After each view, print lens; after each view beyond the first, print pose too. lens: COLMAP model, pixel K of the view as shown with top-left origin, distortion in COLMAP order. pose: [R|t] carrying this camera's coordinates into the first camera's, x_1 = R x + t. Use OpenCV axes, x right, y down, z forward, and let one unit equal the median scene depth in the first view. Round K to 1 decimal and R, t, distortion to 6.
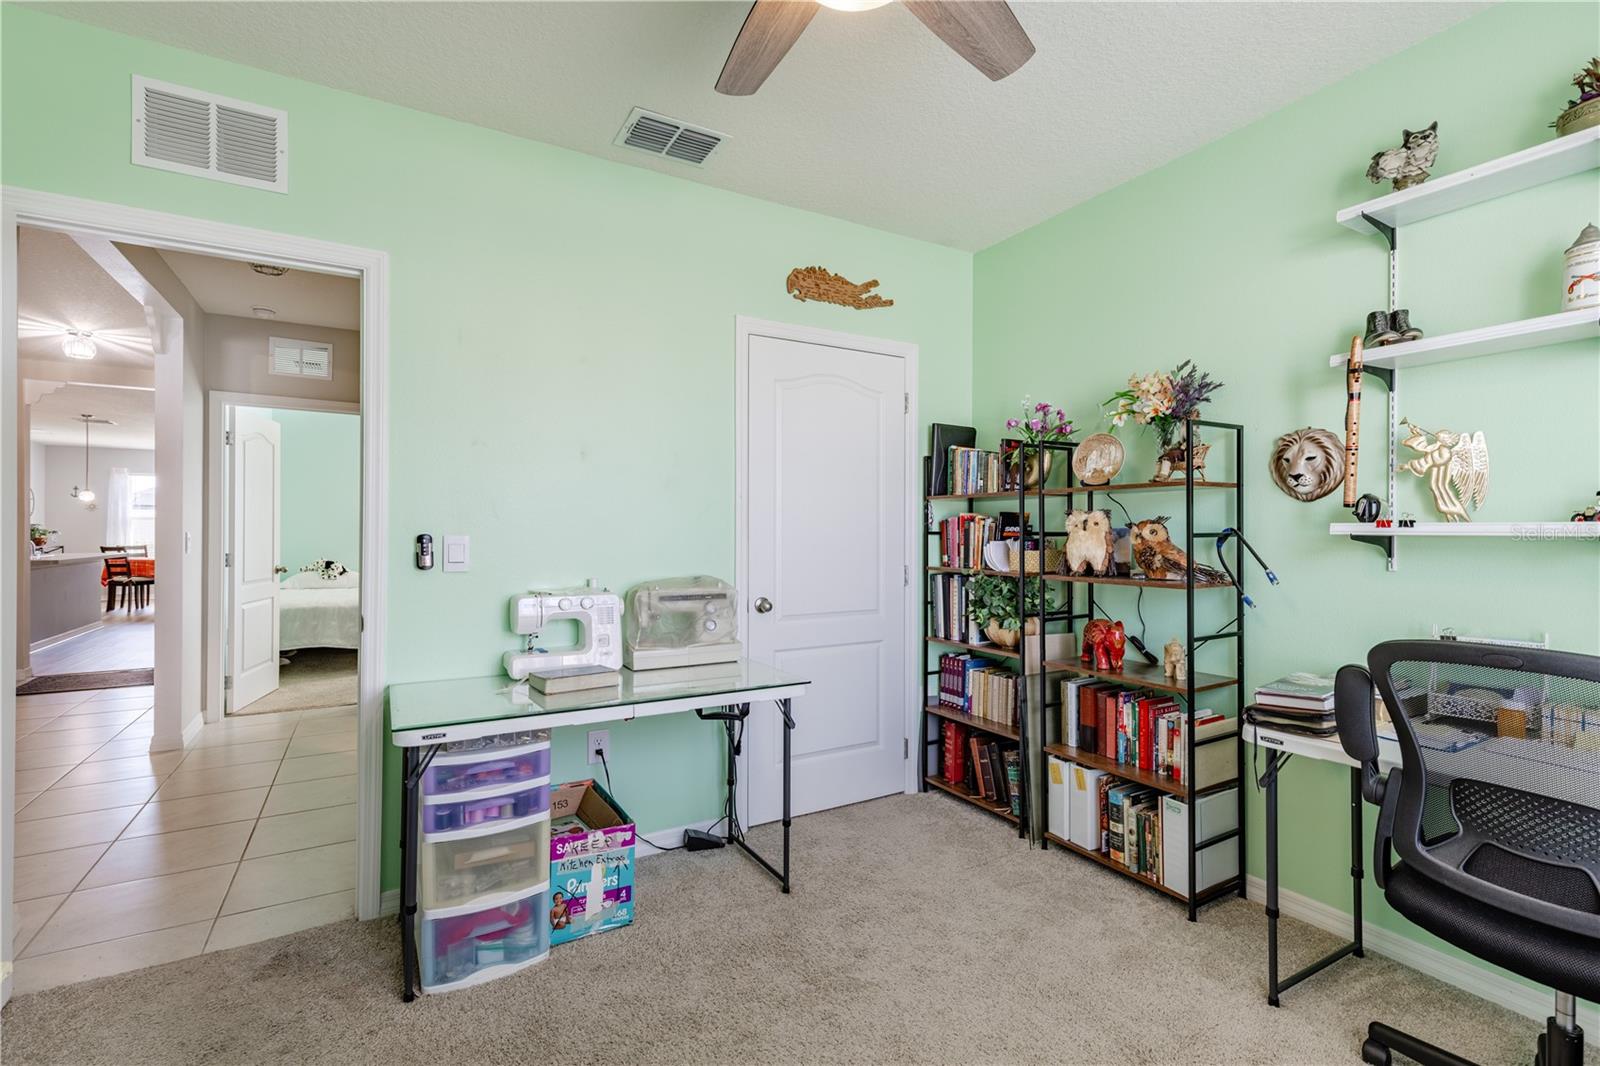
lens RADIAL K [[718.9, 0, 799.5], [0, 718.9, 534.5], [0, 0, 1]] dist [0.009870, -0.001487]
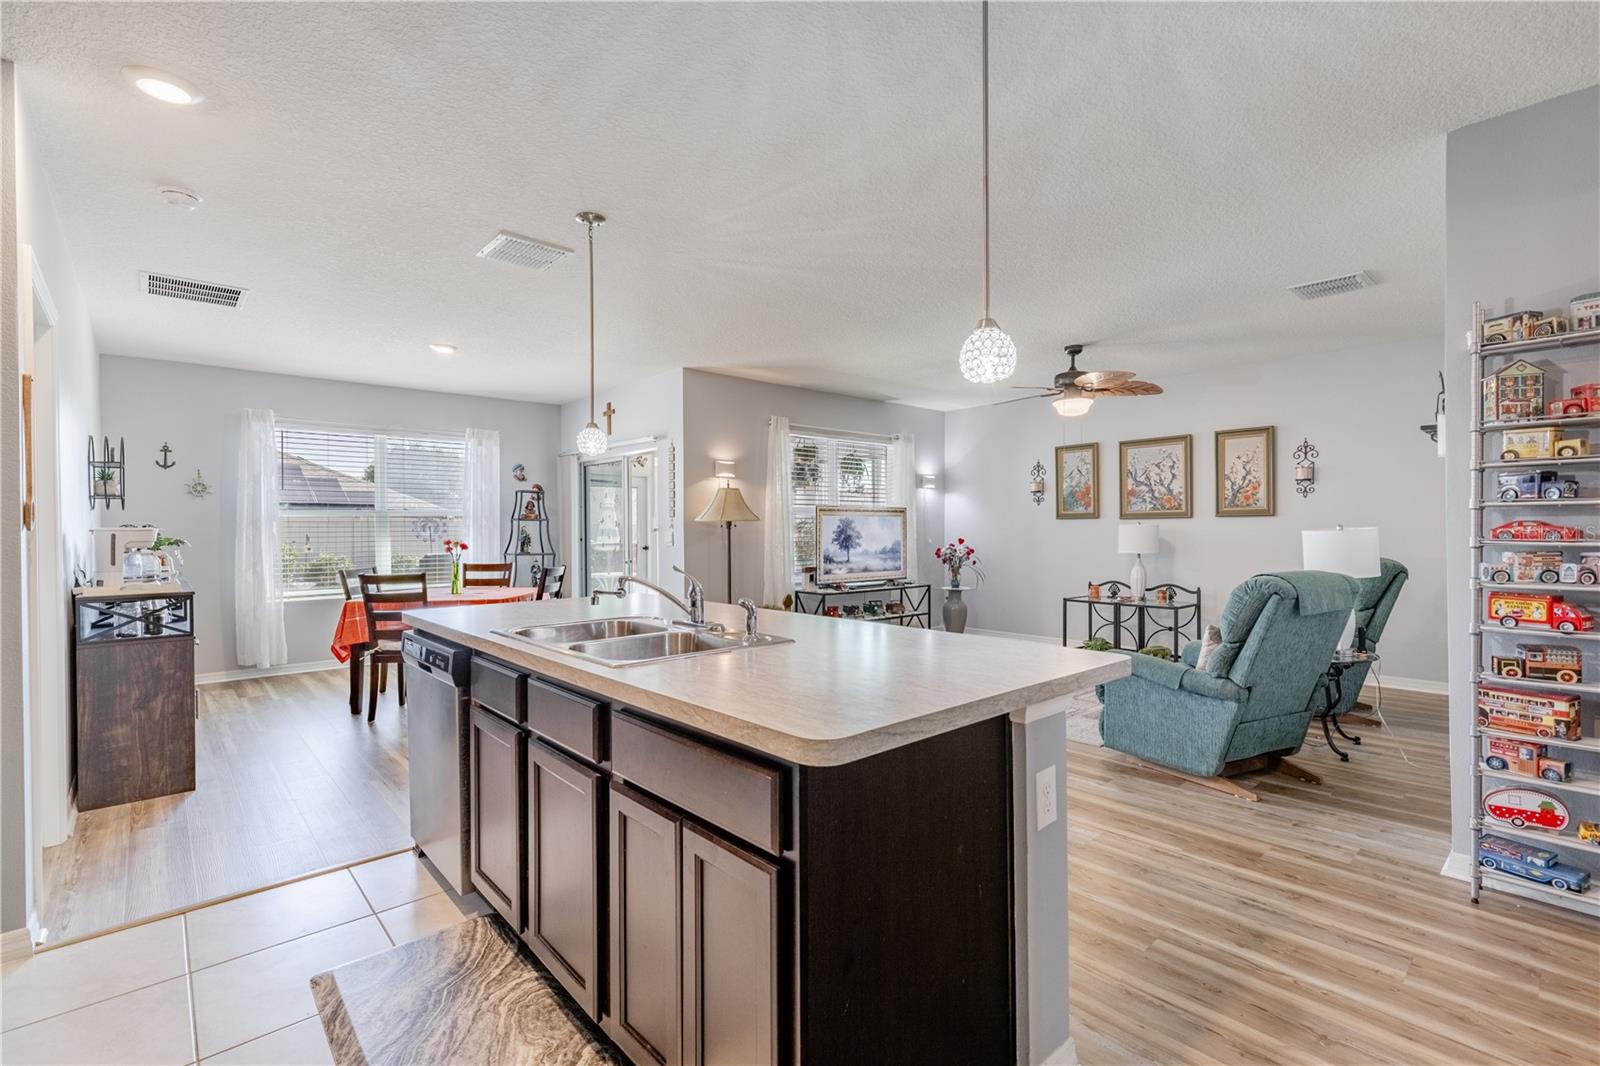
lens RADIAL K [[718.9, 0, 802.0], [0, 718.9, 532.8], [0, 0, 1]] dist [0.009870, -0.001487]
pose [[0.978943, -0.009007, 0.203937, -0.778621], [0.008203, 0.999955, 0.004786, -0.008635], [-0.203971, -0.003012, 0.978972, 0.512188]]
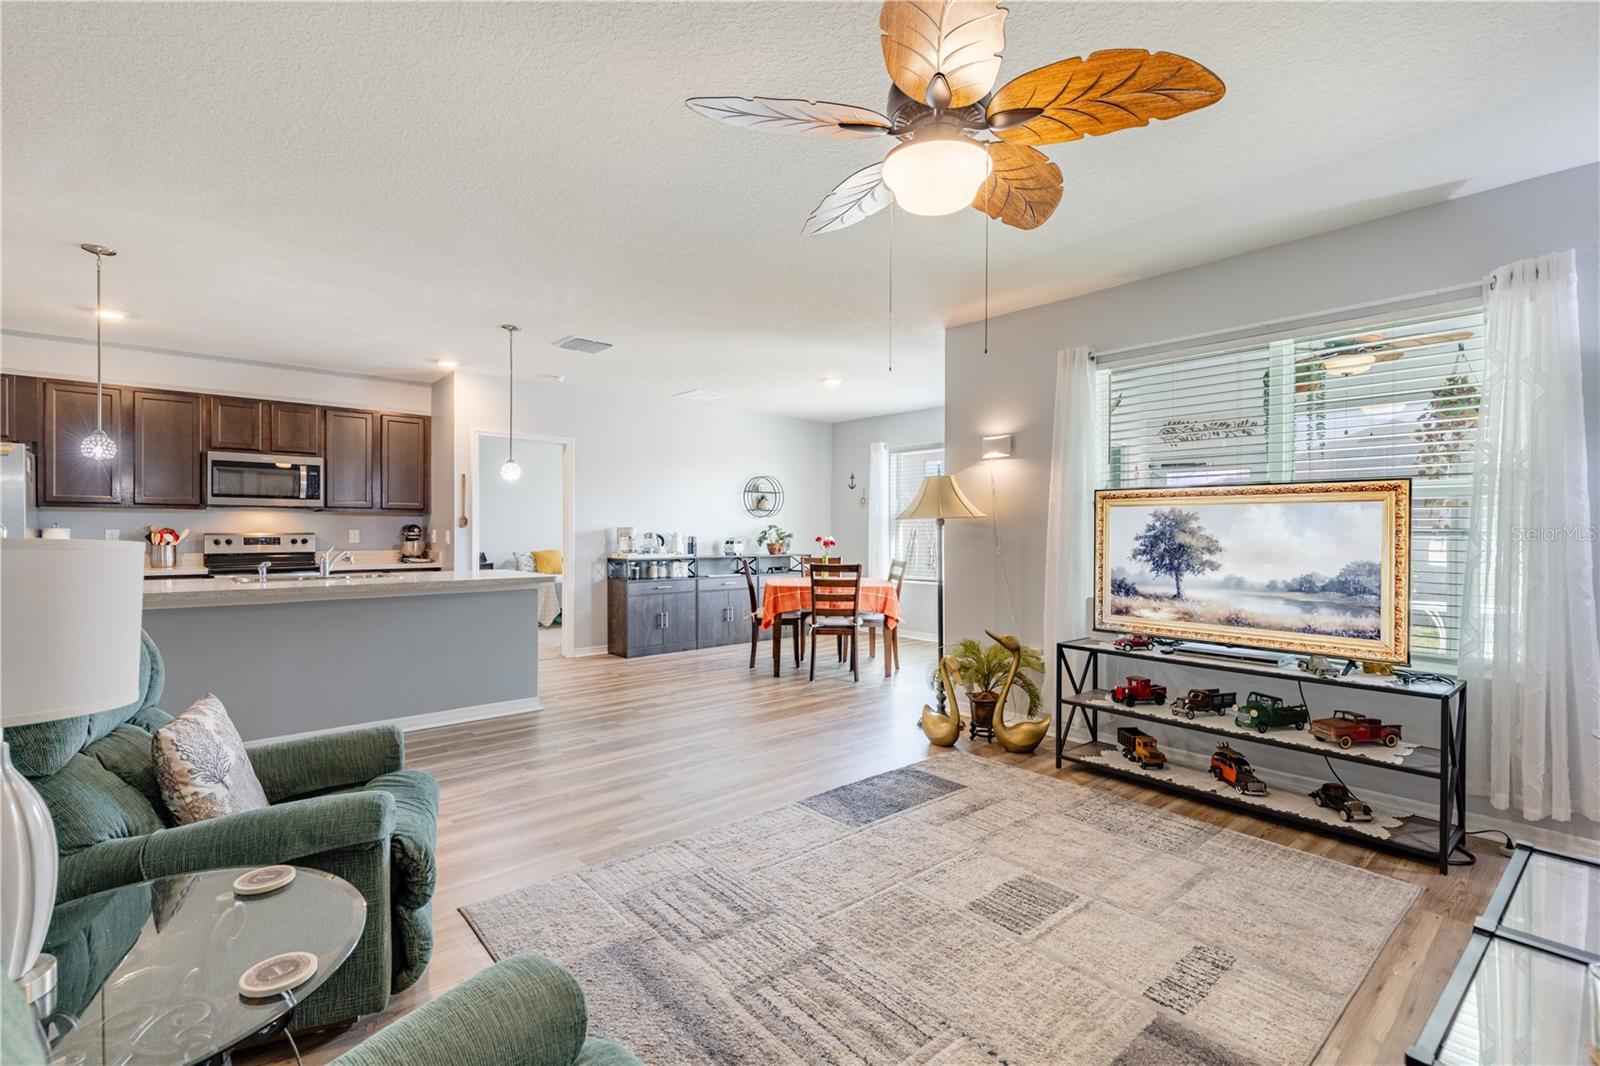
lens RADIAL K [[718.9, 0, 785.9], [0, 718.9, 536.8], [0, 0, 1]] dist [0.009870, -0.001487]
pose [[0.191152, 0.008082, -0.981527, -0.325999], [-0.004538, 0.999963, 0.007350, -0.008134], [0.981550, 0.003049, 0.191182, 0.898515]]
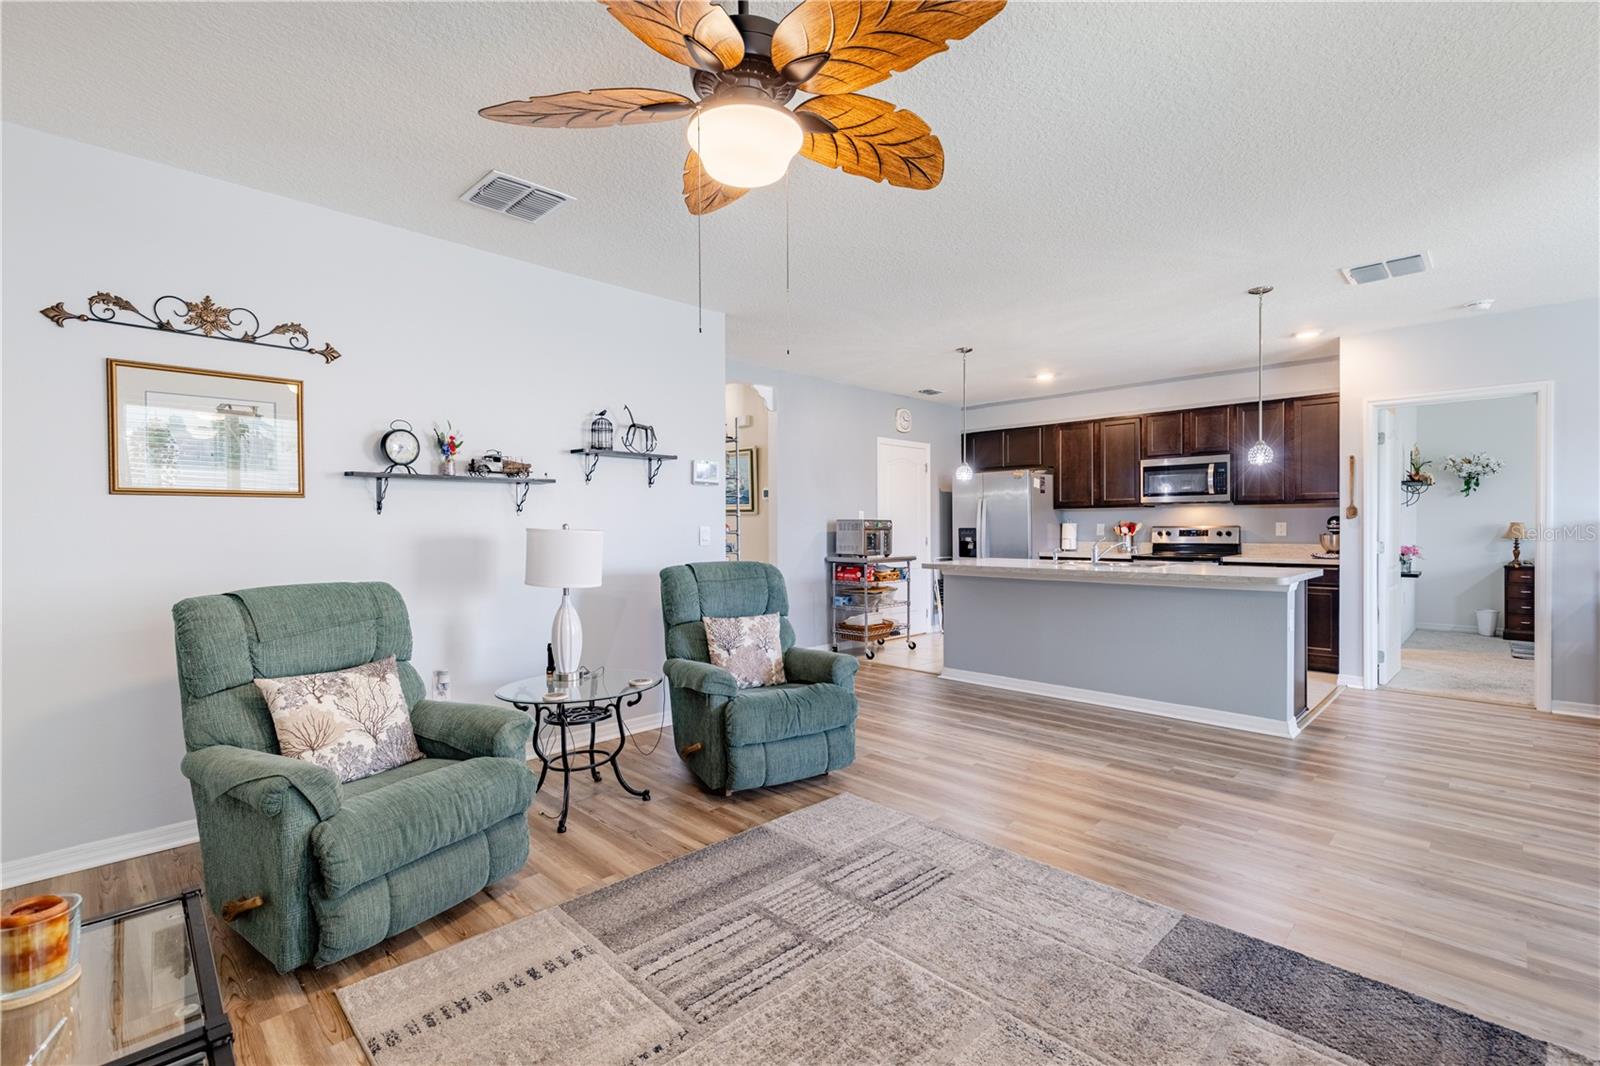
lens RADIAL K [[718.9, 0, 811.3], [0, 718.9, 526.5], [0, 0, 1]] dist [0.009870, -0.001487]
pose [[-0.962795, 0.005448, -0.270178, -0.459254], [0.004851, 0.999984, 0.002877, -0.008130], [0.270190, 0.001459, -0.962806, 1.129703]]
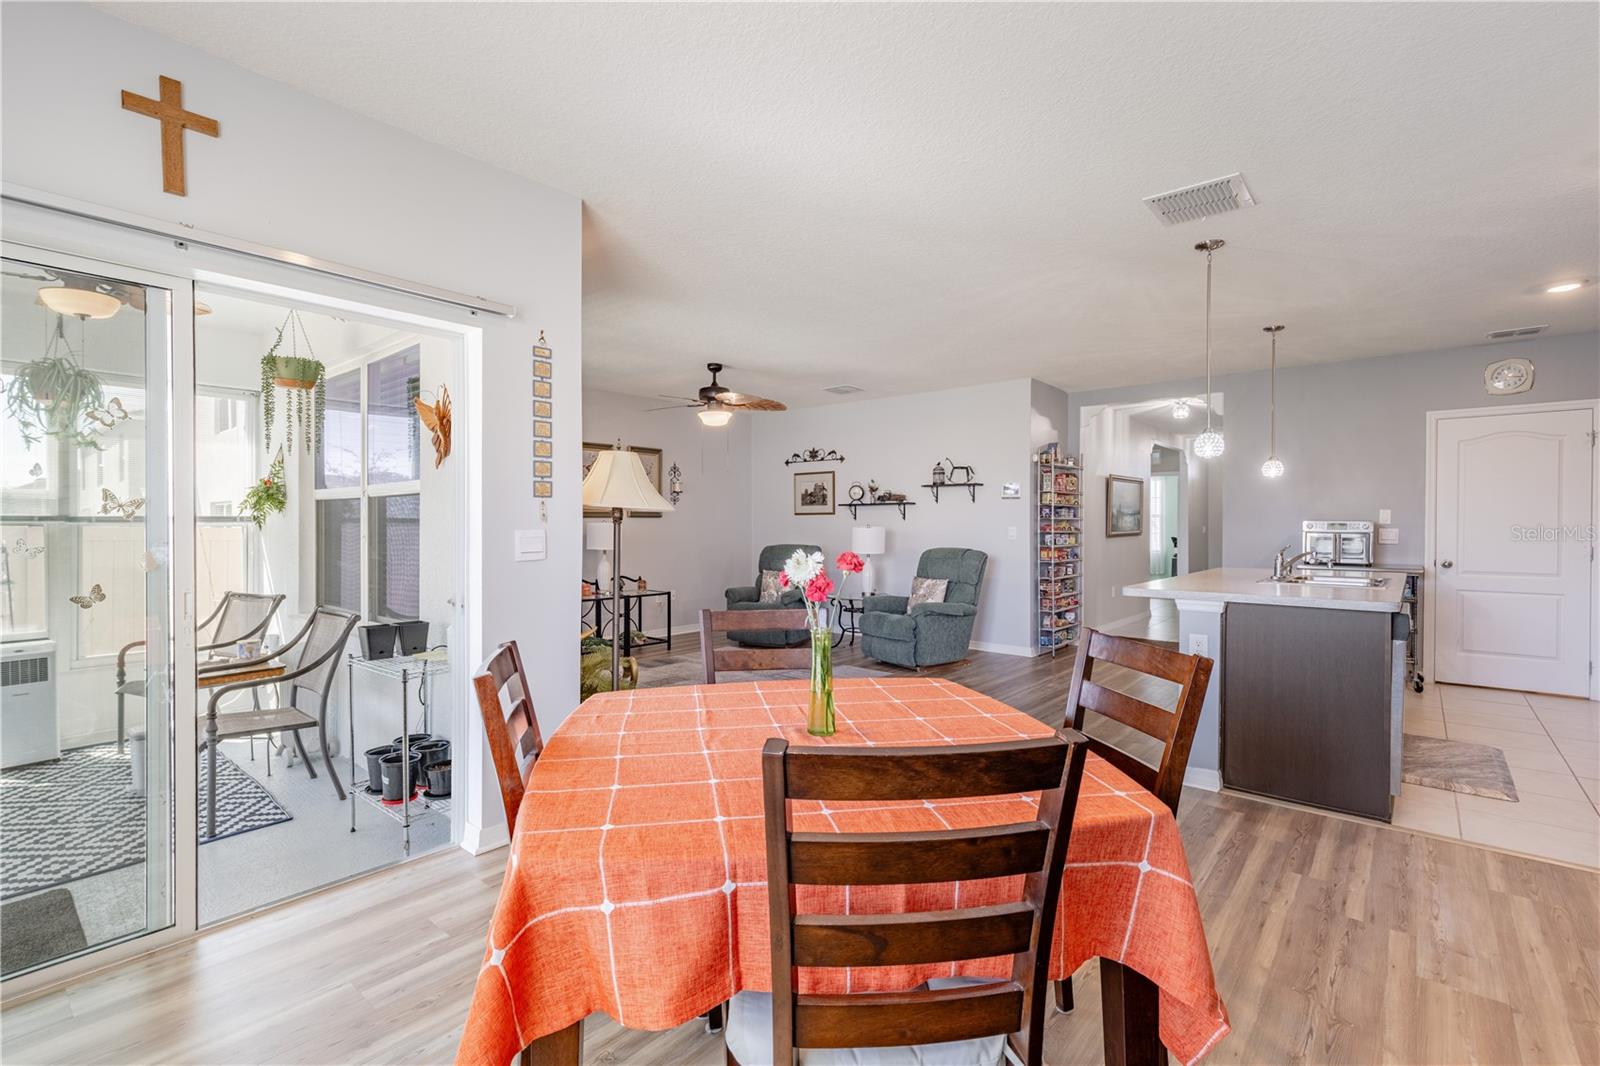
lens RADIAL K [[718.9, 0, 796.6], [0, 718.9, 531.9], [0, 0, 1]] dist [0.009870, -0.001487]
pose [[-0.337971, -0.010456, 0.941098, -1.041348], [-0.000476, 0.999940, 0.010938, -0.009523], [-0.941156, 0.003249, -0.337956, 1.097044]]
